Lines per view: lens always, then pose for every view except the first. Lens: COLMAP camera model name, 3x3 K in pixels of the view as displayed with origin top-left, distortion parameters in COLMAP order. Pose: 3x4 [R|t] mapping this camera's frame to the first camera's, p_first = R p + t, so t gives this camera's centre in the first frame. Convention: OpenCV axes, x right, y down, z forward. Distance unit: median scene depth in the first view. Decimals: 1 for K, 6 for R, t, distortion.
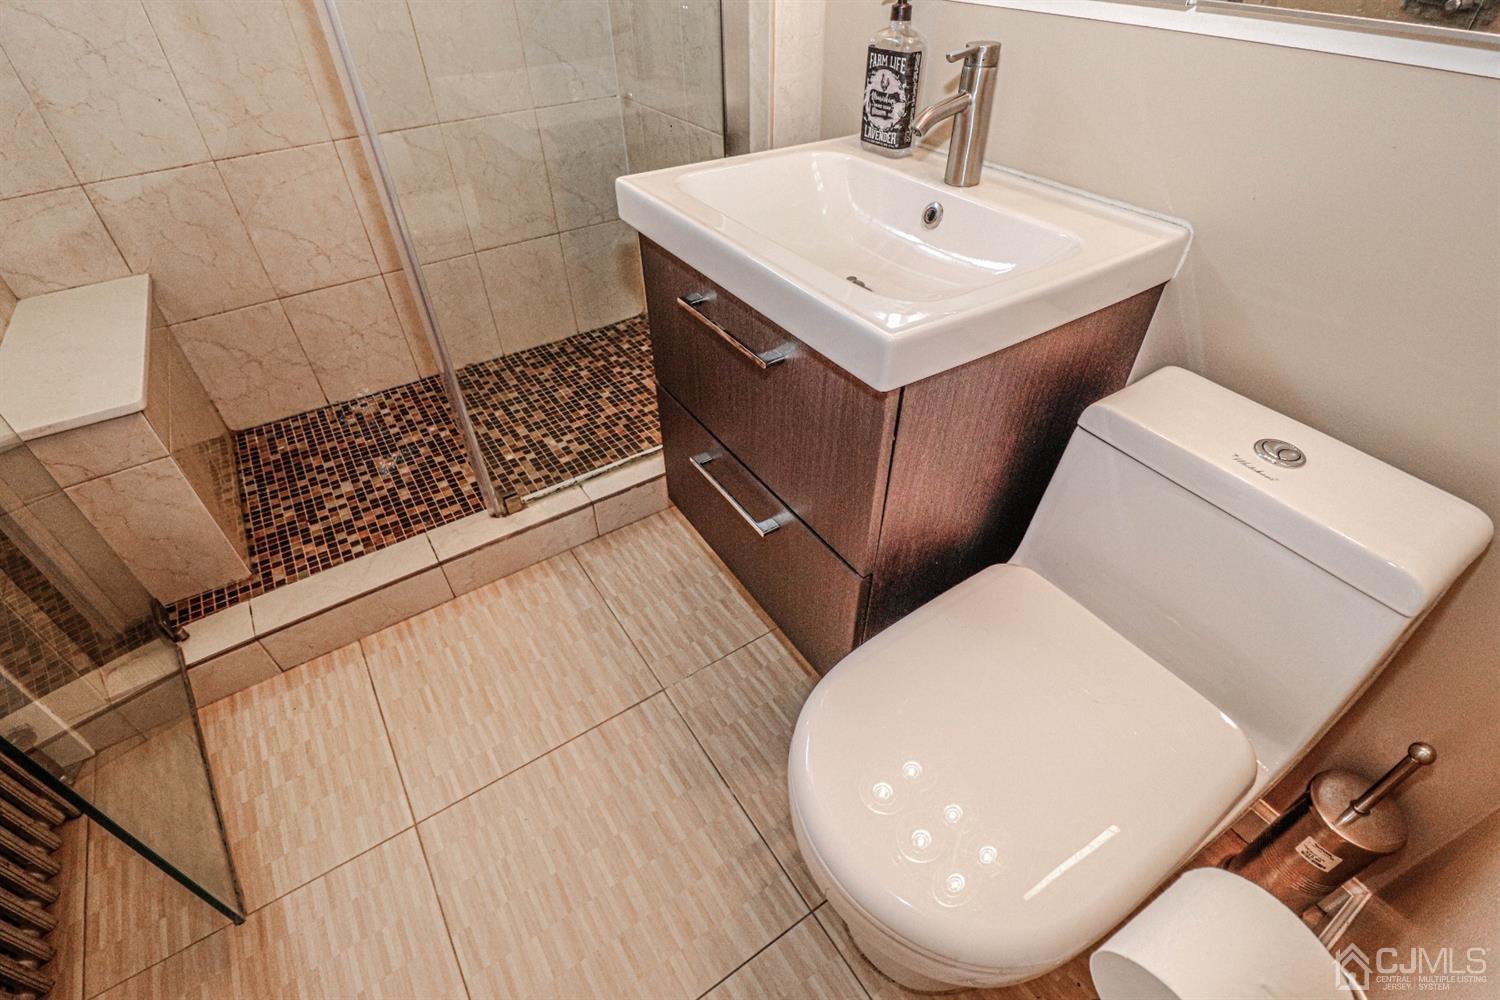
lens RADIAL K [[700.2, 0, 748.4], [0, 700.2, 507.5], [0, 0, 1]] dist [0.000215, -0.012881]
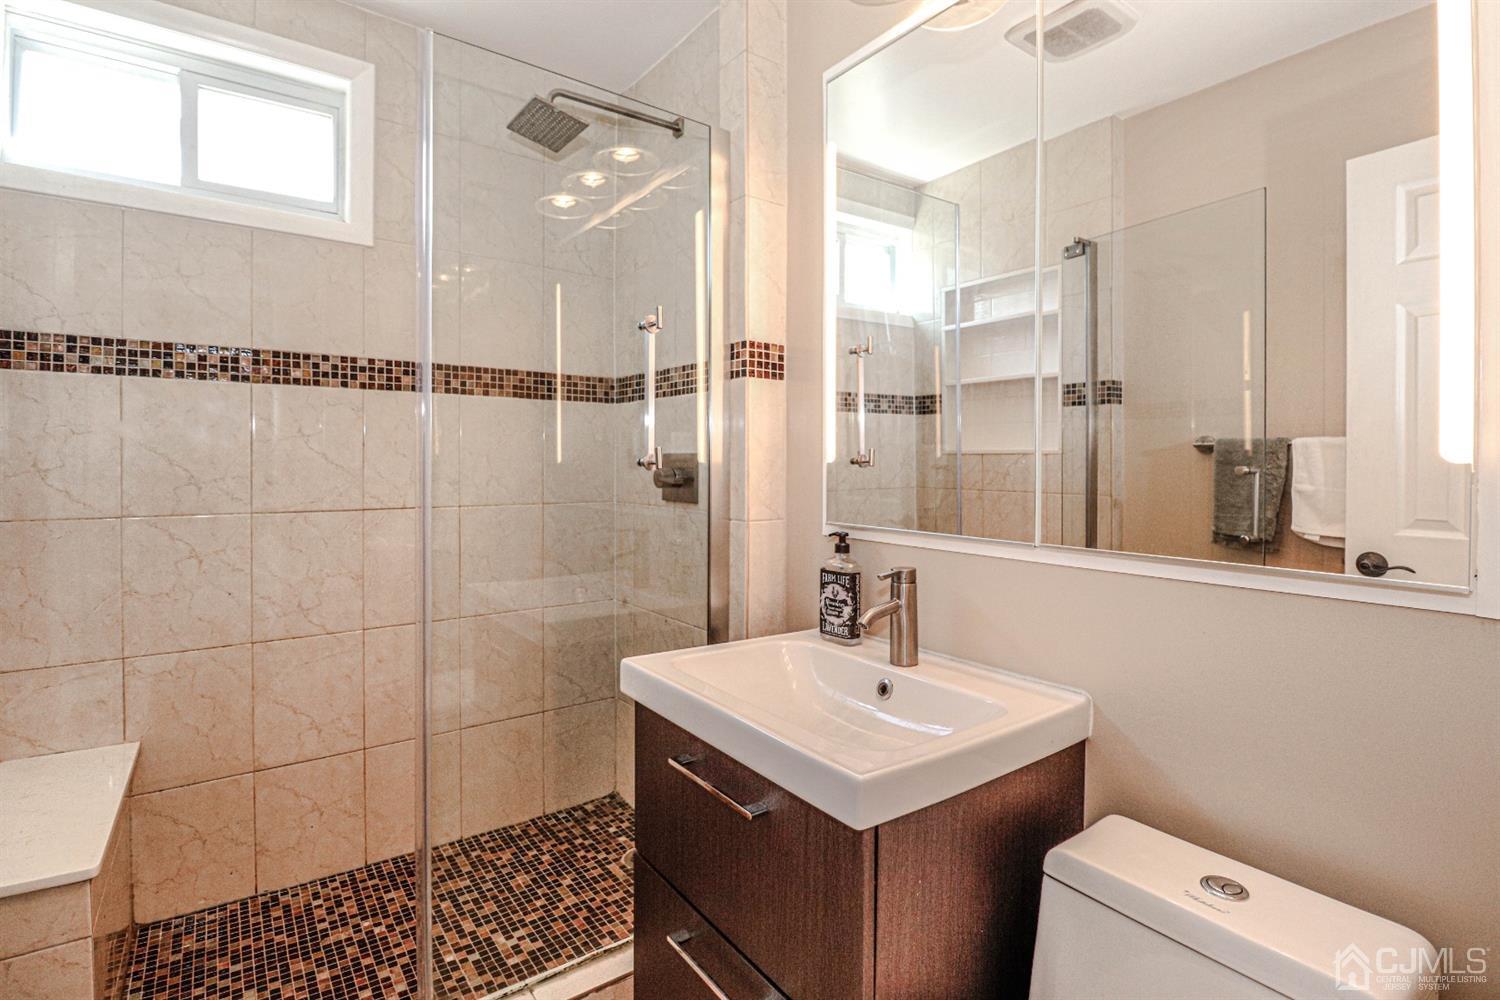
lens RADIAL K [[710.2, 0, 754.3], [0, 710.2, 467.8], [0, 0, 1]] dist [0.000045, -0.011862]
pose [[0.998389, 0.020149, 0.053042, -0.019202], [0.019696, 0.753625, -0.657010, 0.054039], [-0.053212, 0.656996, 0.752014, -0.090490]]
